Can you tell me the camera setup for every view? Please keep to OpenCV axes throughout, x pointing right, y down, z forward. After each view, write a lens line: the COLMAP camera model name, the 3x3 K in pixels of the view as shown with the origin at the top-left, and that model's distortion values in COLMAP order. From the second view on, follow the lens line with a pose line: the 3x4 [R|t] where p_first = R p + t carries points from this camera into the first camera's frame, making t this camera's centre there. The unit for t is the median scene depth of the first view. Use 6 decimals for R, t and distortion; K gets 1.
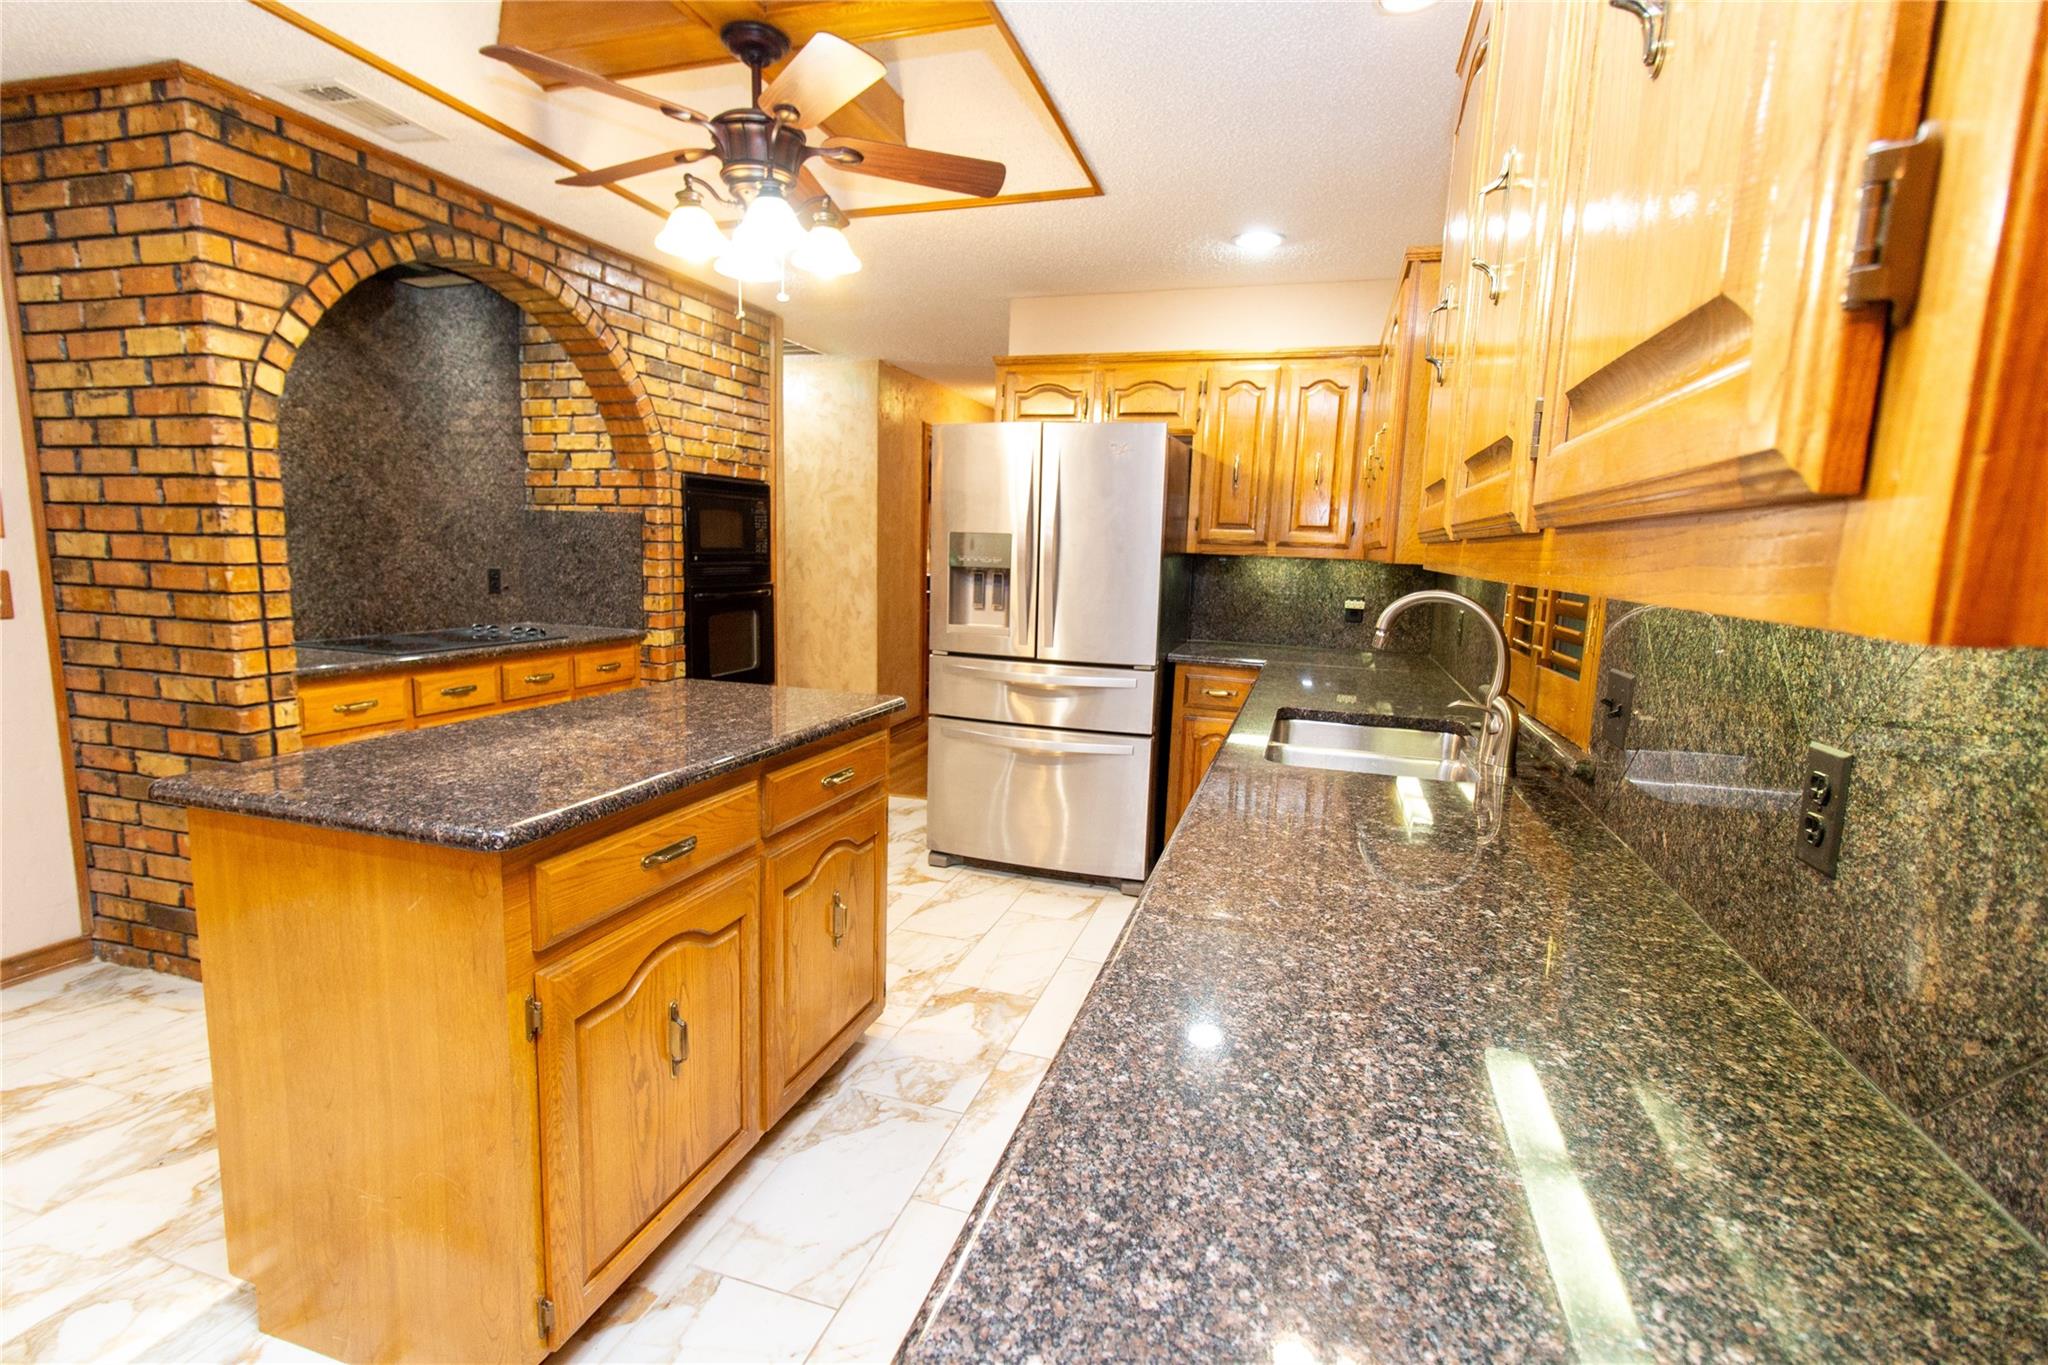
lens RADIAL K [[948.2, 0, 1017.5], [0, 948.2, 681.8], [0, 0, 1]] dist [0.002934, 0.000102]
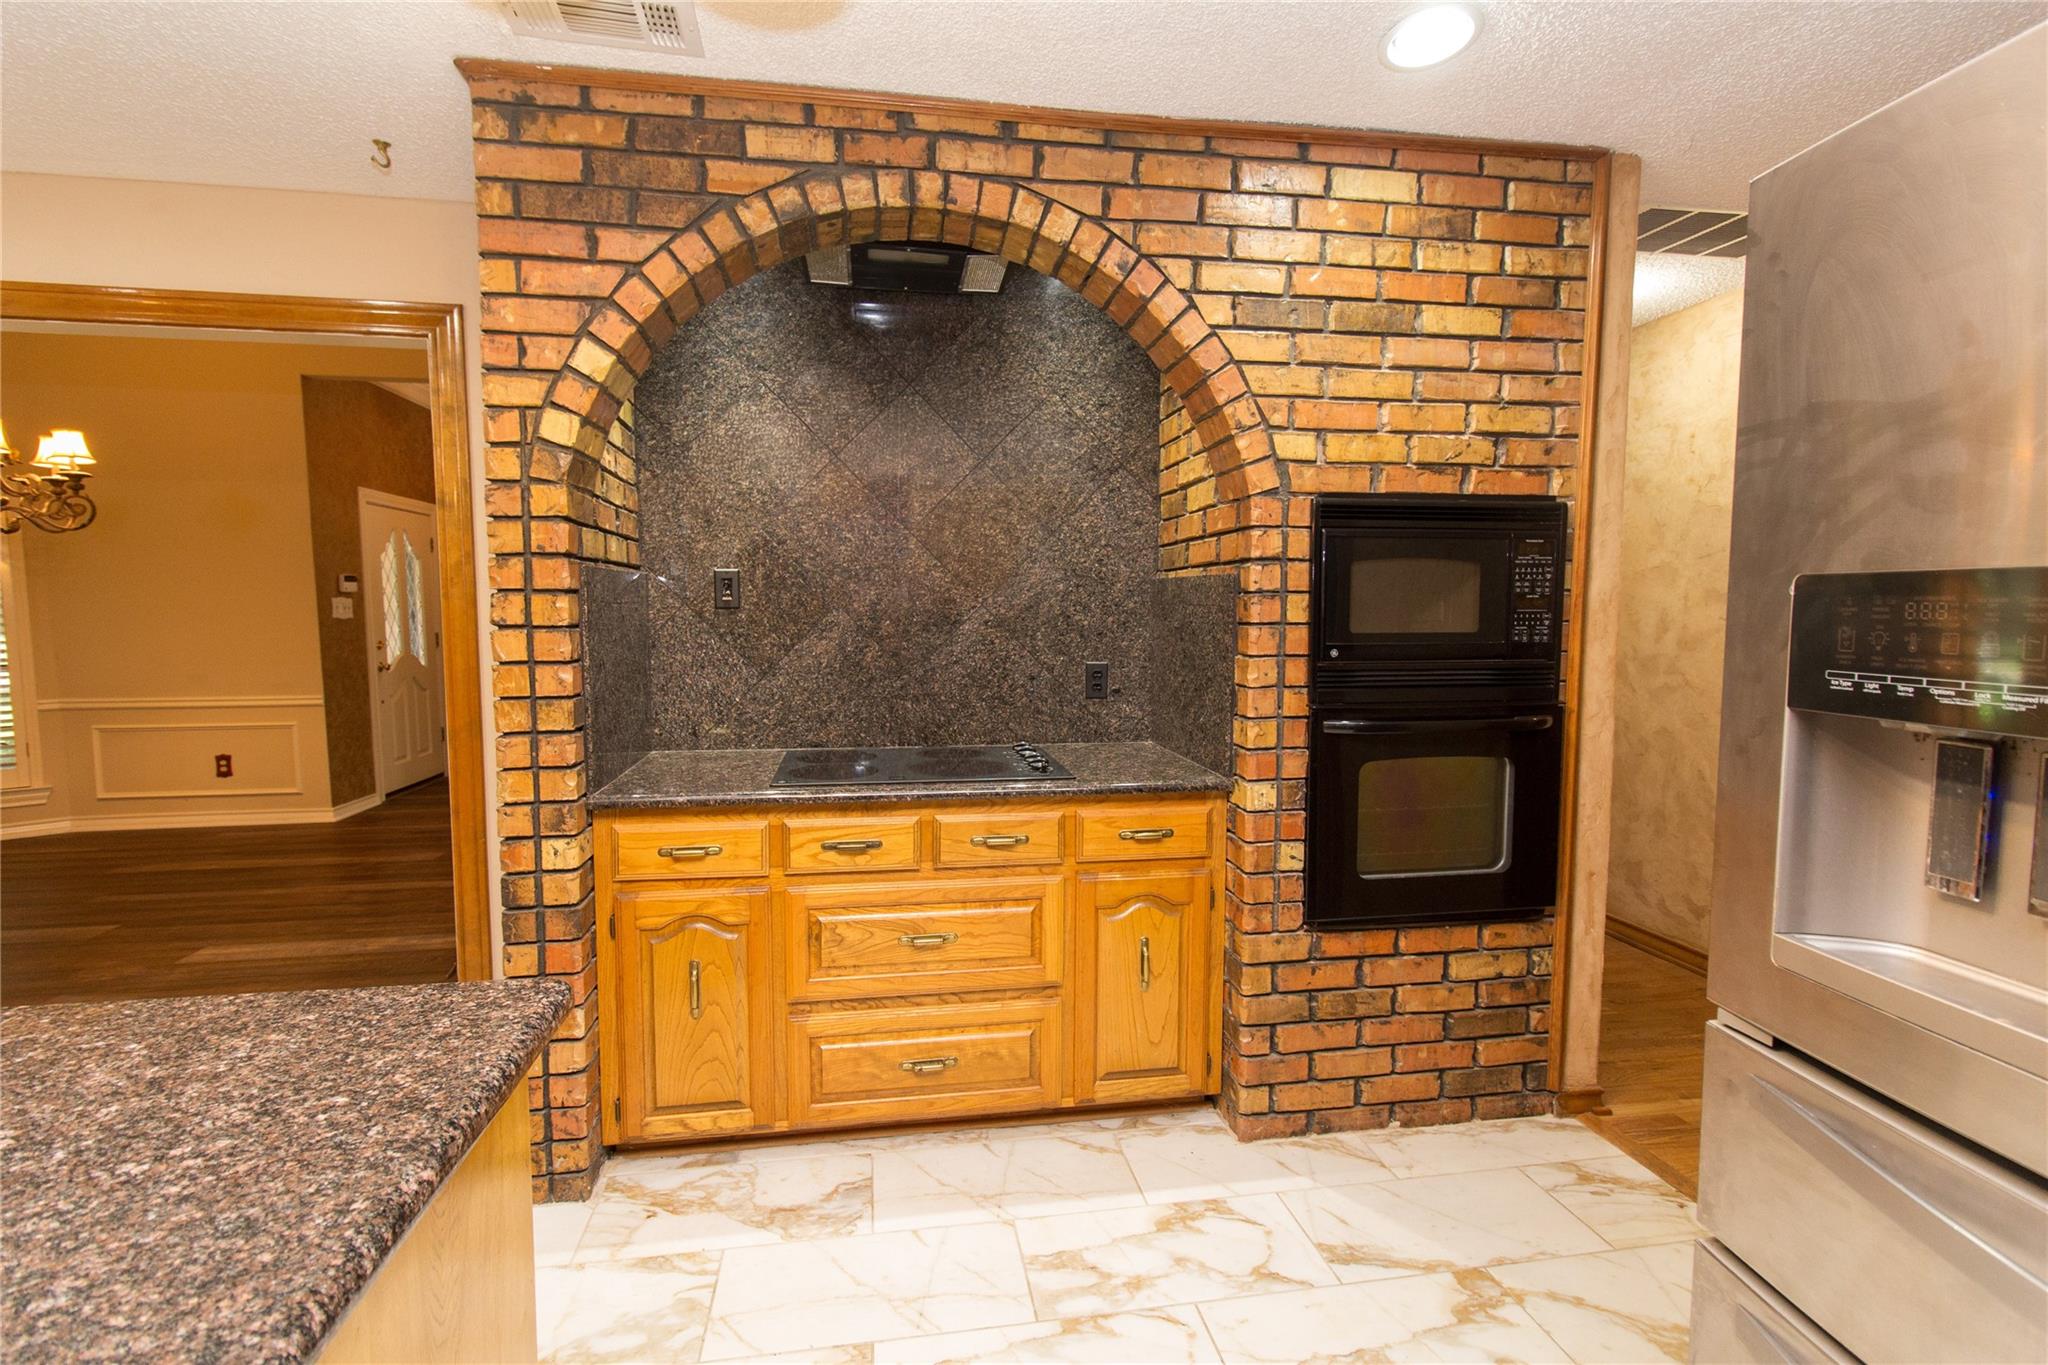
lens RADIAL K [[948.2, 0, 1017.5], [0, 948.2, 681.8], [0, 0, 1]] dist [0.002934, 0.000102]
pose [[0.457789, 0.042911, -0.888025, 0.063314], [-0.115531, 0.993237, -0.011564, -0.107465], [0.881522, 0.107888, 0.459650, 0.735911]]
